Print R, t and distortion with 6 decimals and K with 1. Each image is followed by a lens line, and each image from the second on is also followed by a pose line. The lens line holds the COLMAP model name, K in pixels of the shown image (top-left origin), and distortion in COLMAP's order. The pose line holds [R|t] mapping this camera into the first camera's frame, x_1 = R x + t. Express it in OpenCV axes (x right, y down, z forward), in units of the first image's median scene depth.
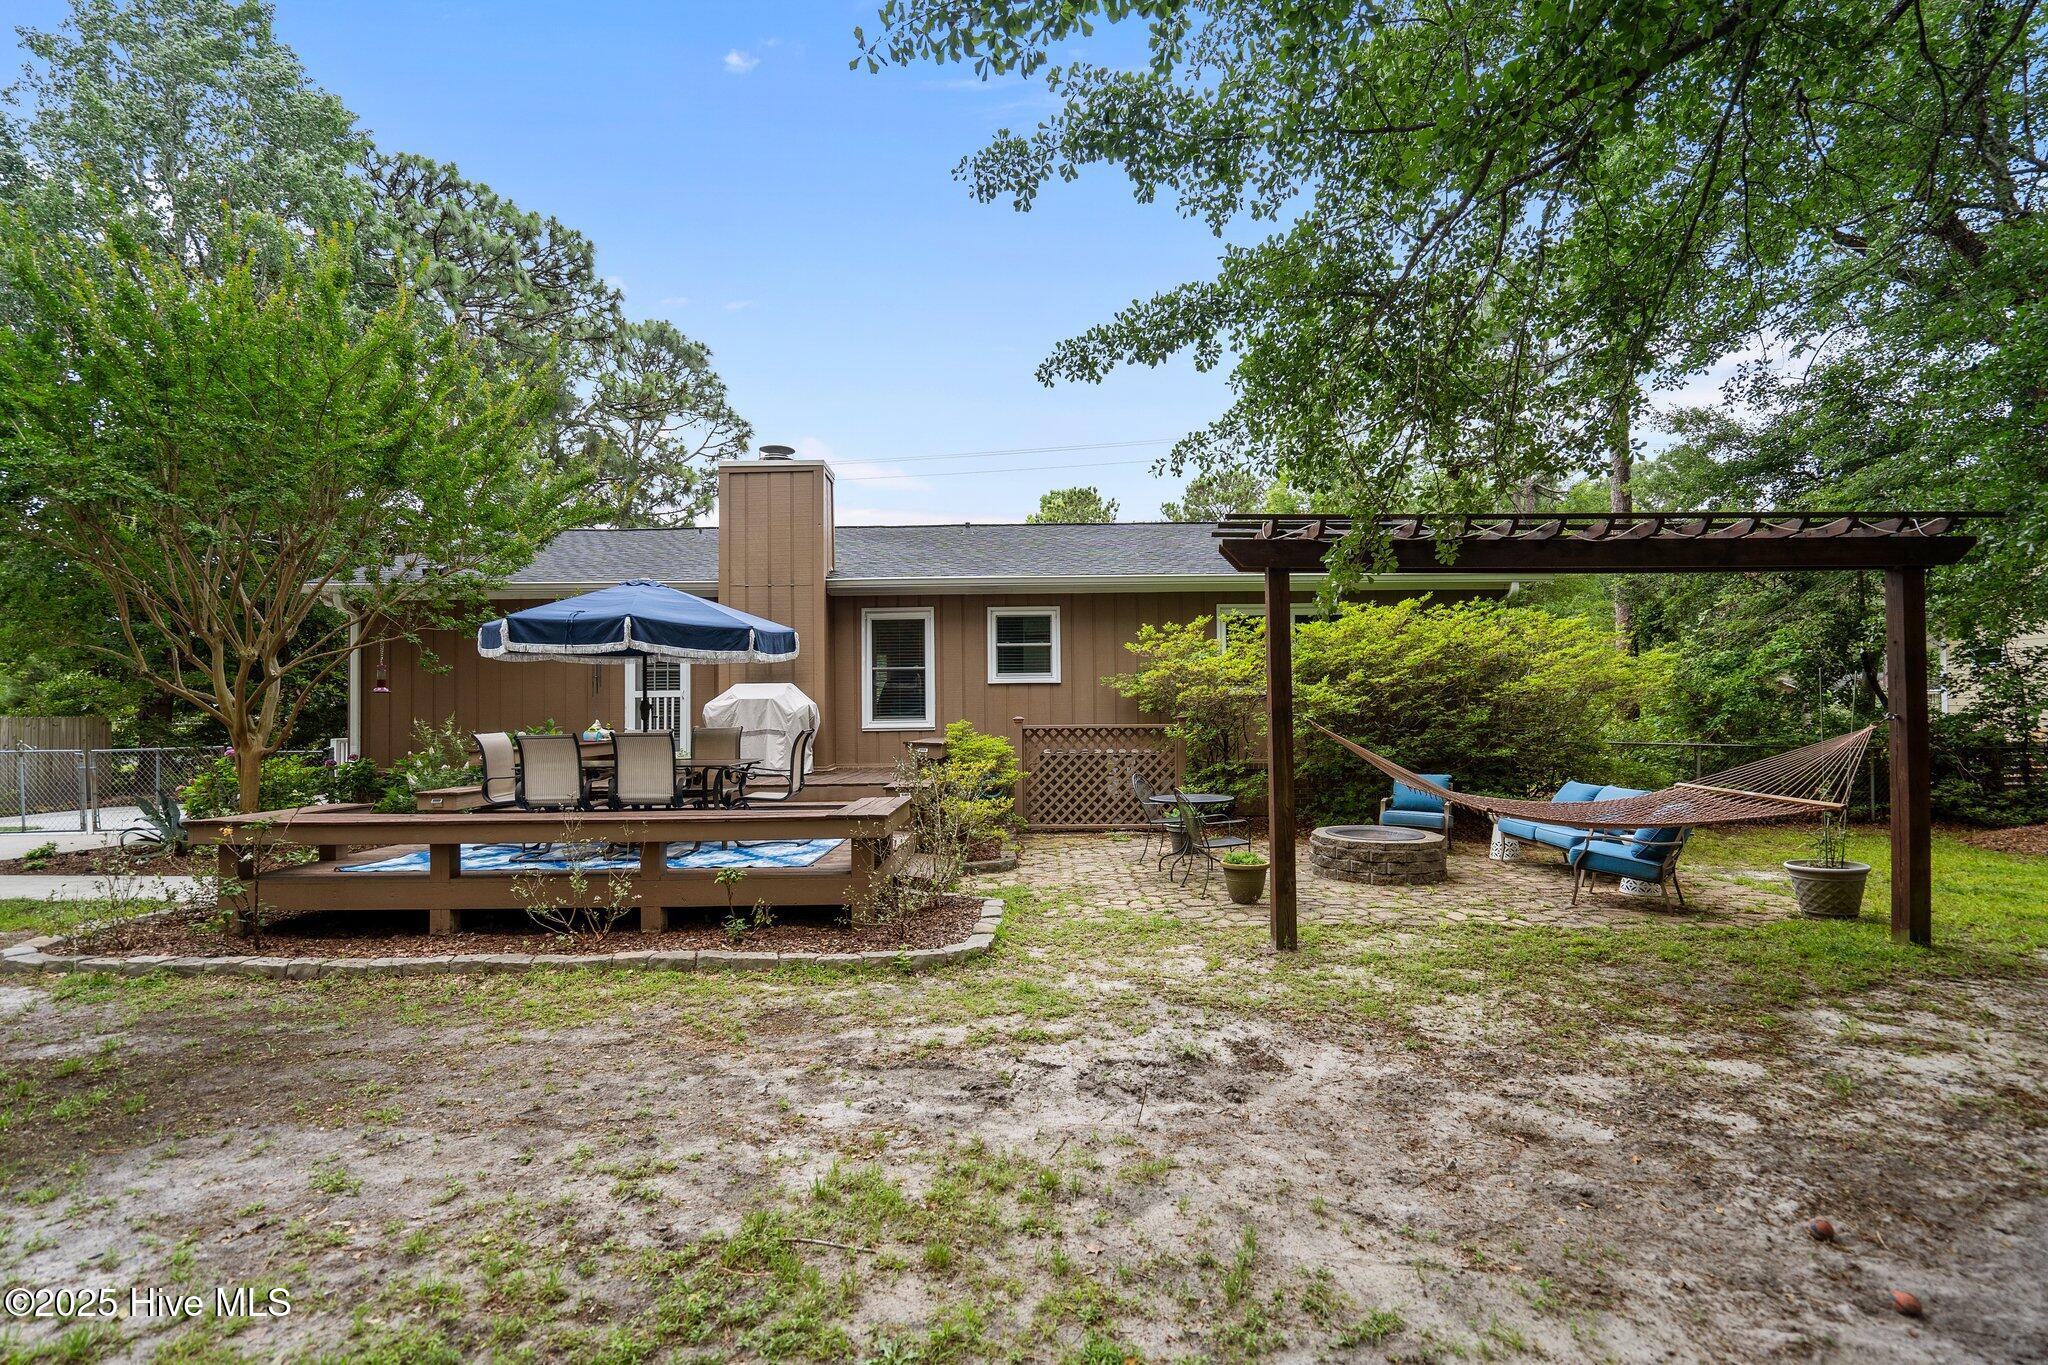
lens RADIAL K [[979.1, 0, 1024.0], [0, 979.1, 682.5], [0, 0, 1]] dist [0.000102, -0.000346]
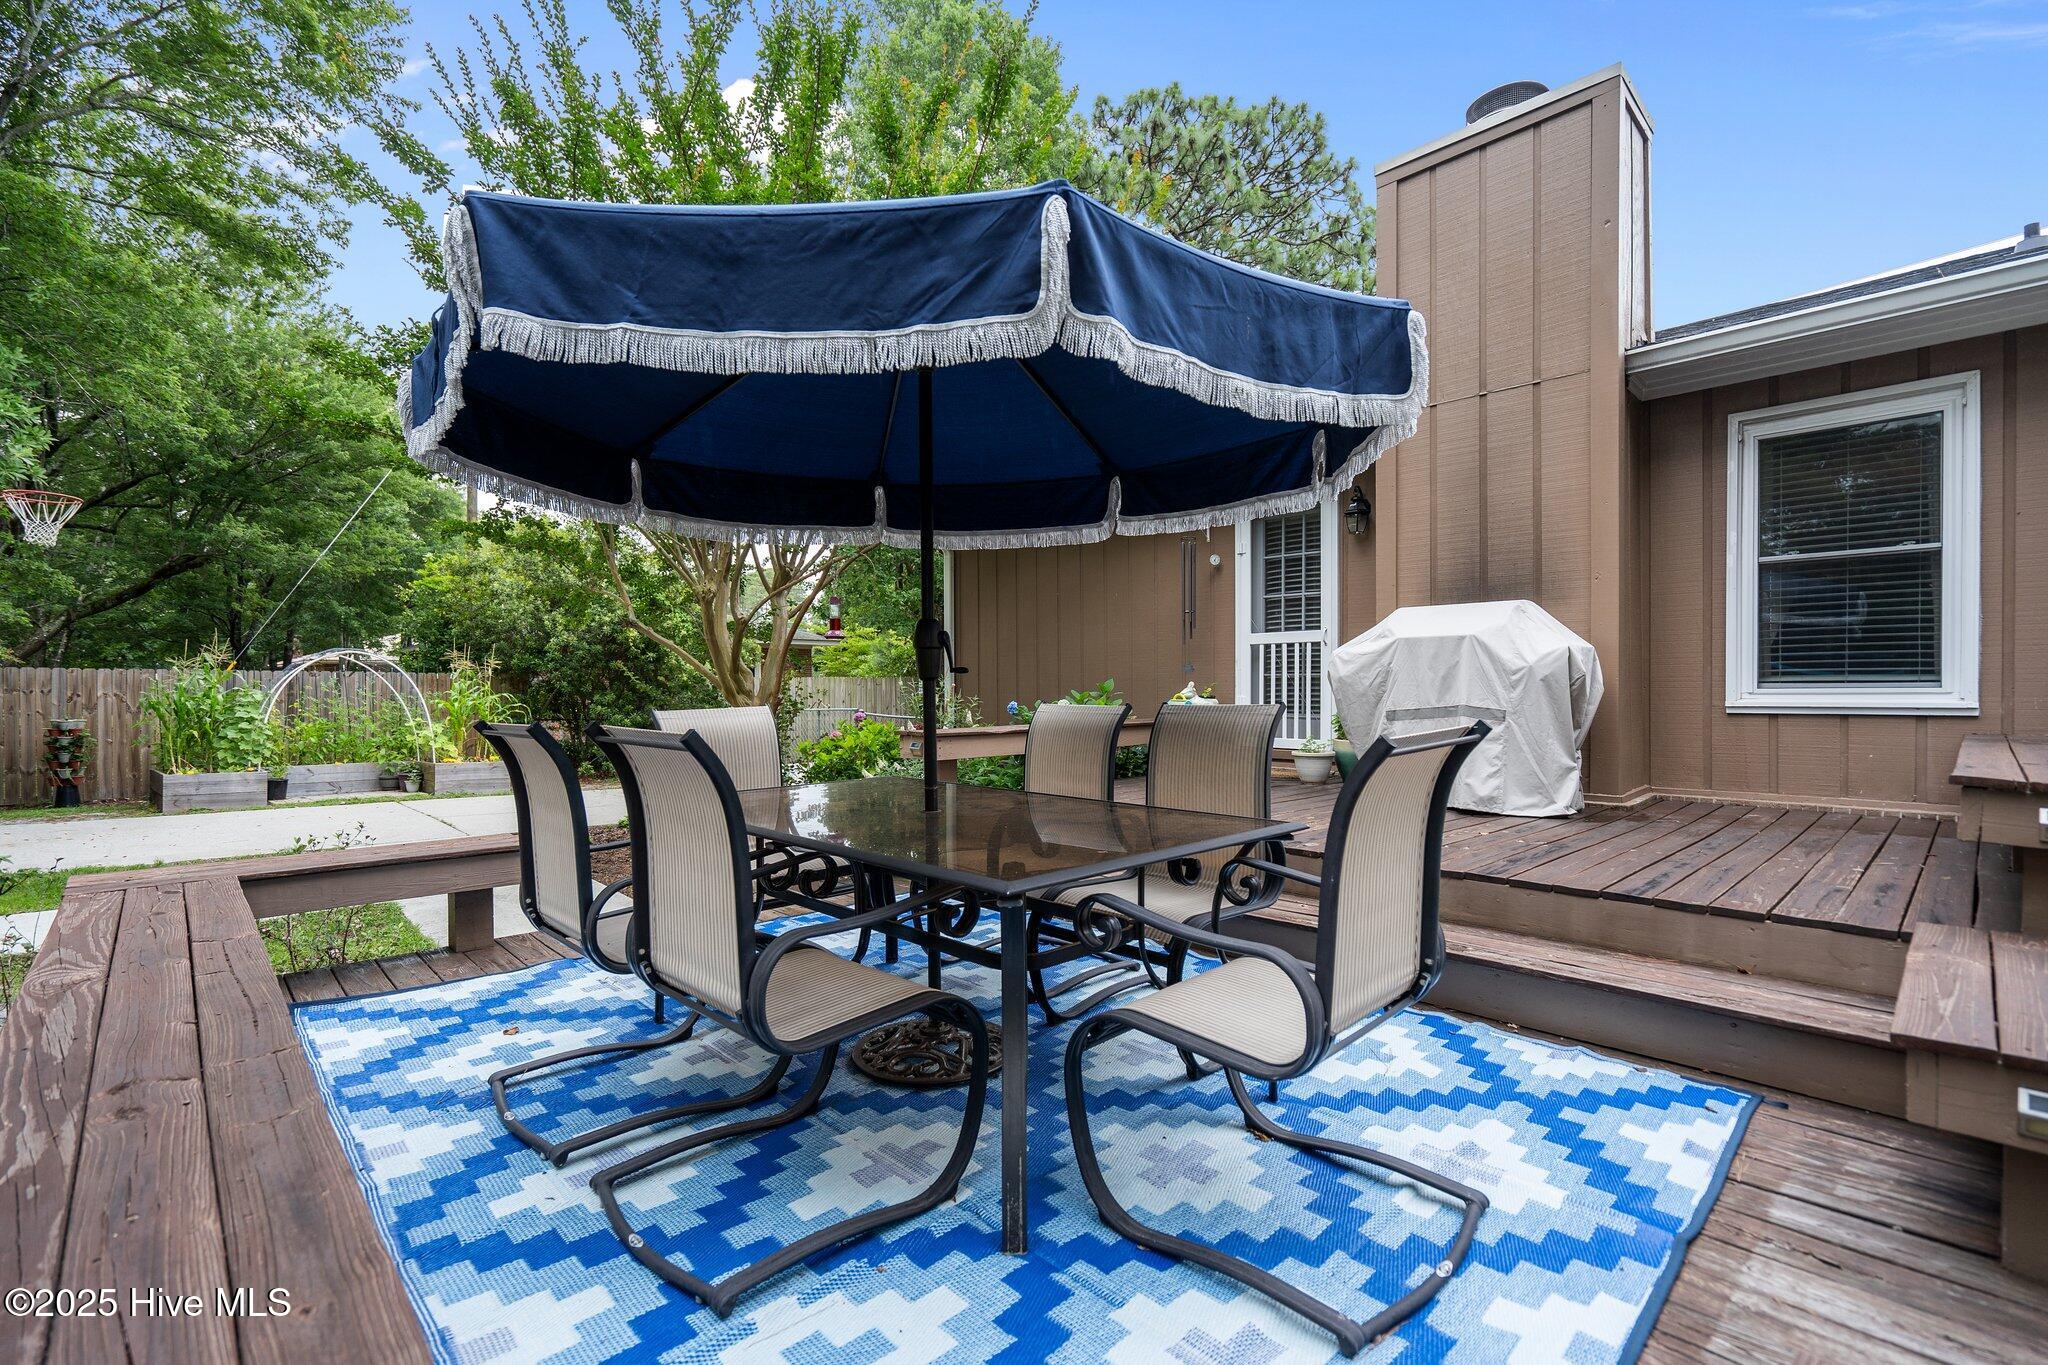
lens RADIAL K [[928.5, 0, 1024.0], [0, 928.5, 682.5], [0, 0, 1]] dist [-0.000043, -0.000406]
pose [[0.696000, 0.006385, -0.718013, -0.102266], [0.020661, 0.999368, 0.028914, 0.021751], [0.717744, -0.034959, 0.695429, 0.575638]]
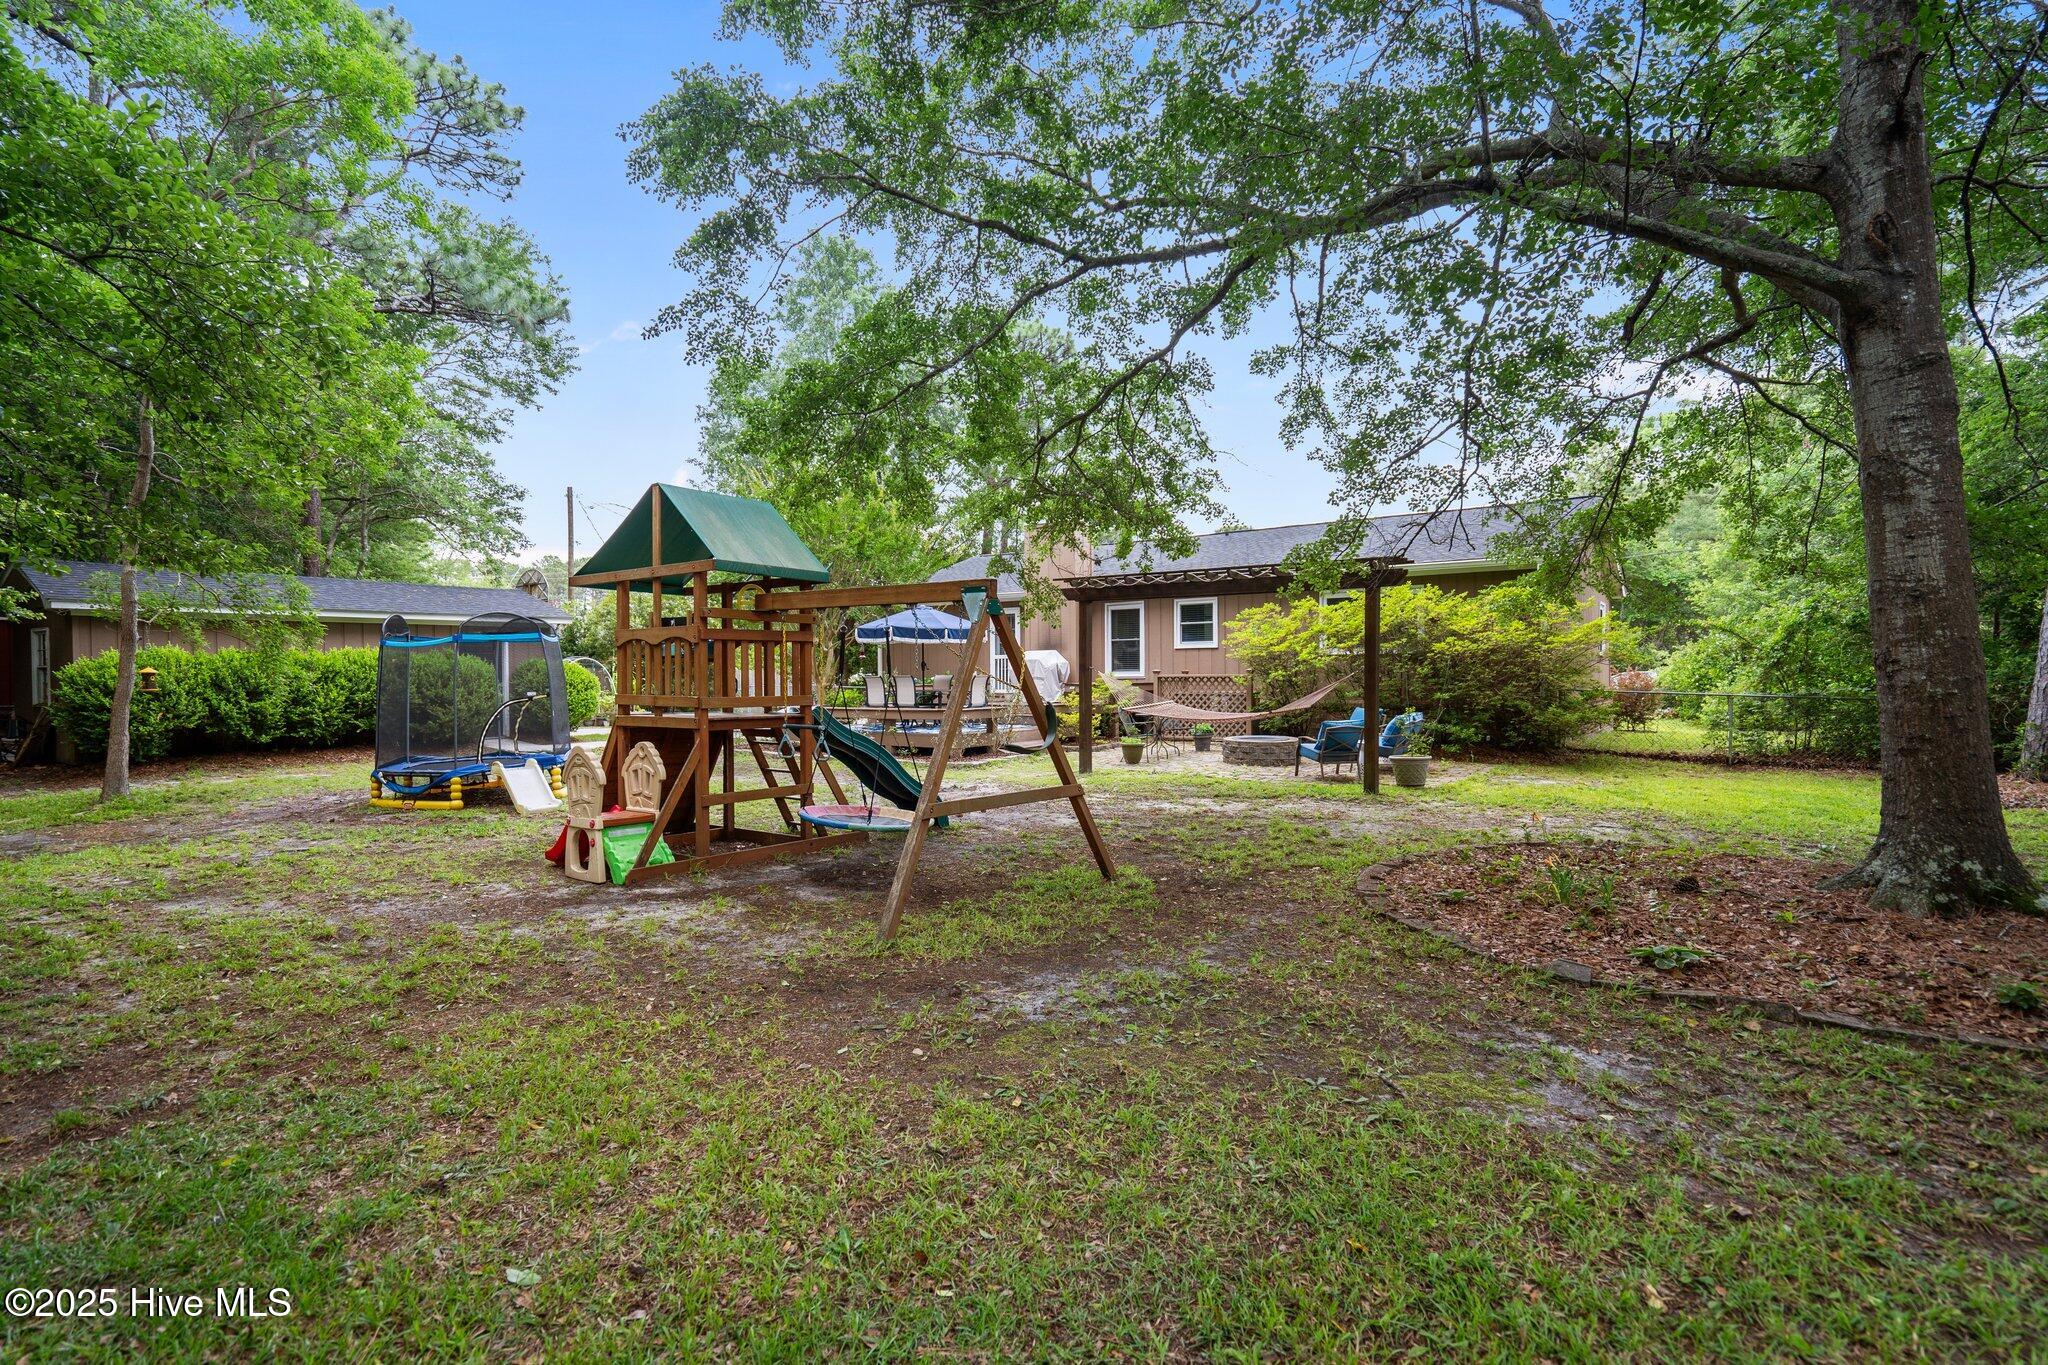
lens RADIAL K [[999.1, 0, 1024.0], [0, 999.1, 682.5], [0, 0, 1]] dist [0.000828, -0.000242]
pose [[0.817432, 0.009503, -0.575947, 0.763431], [0.015247, 0.999157, 0.038126, -0.010446], [0.575823, -0.039947, 0.816598, -0.487930]]
